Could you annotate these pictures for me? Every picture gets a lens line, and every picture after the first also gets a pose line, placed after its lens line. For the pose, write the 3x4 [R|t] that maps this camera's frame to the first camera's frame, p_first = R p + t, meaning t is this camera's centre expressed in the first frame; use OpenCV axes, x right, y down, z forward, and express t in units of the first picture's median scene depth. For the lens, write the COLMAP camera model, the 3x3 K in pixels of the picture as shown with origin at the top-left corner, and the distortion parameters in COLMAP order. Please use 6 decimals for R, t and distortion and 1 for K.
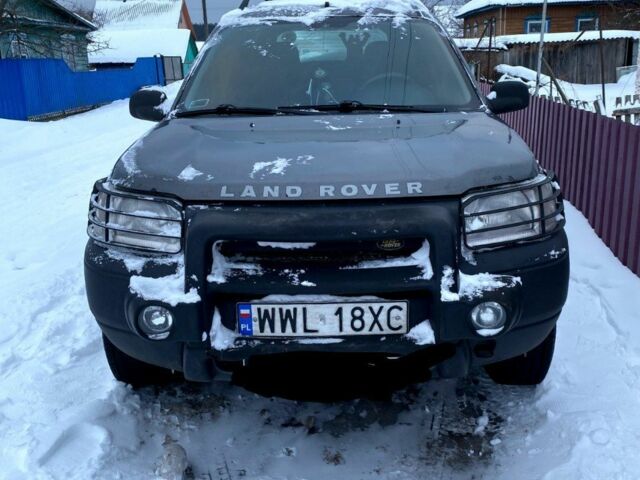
lens RADIAL K [[685.6, 0, 334.1], [0, 685.6, 239.0], [0, 0, 1]] dist [0.250680, -0.521944]
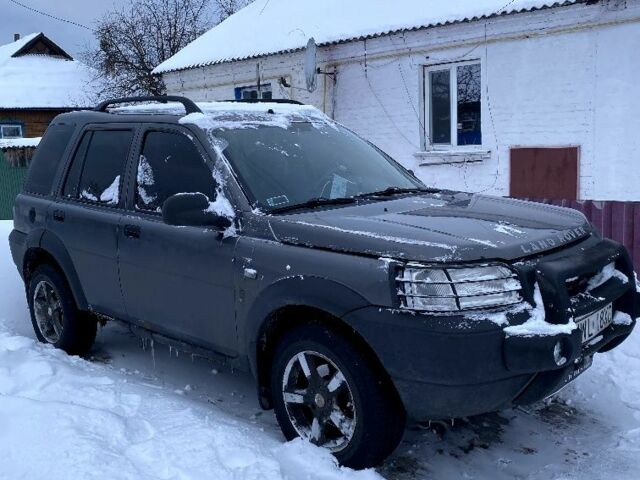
lens RADIAL K [[685.6, 0, 334.1], [0, 685.6, 239.0], [0, 0, 1]] dist [0.250680, -0.521944]
pose [[0.619918, -0.114154, 0.776318, -1.194637], [0.223631, 0.974033, -0.035351, -0.103739], [-0.752124, 0.195523, 0.629349, 0.373463]]
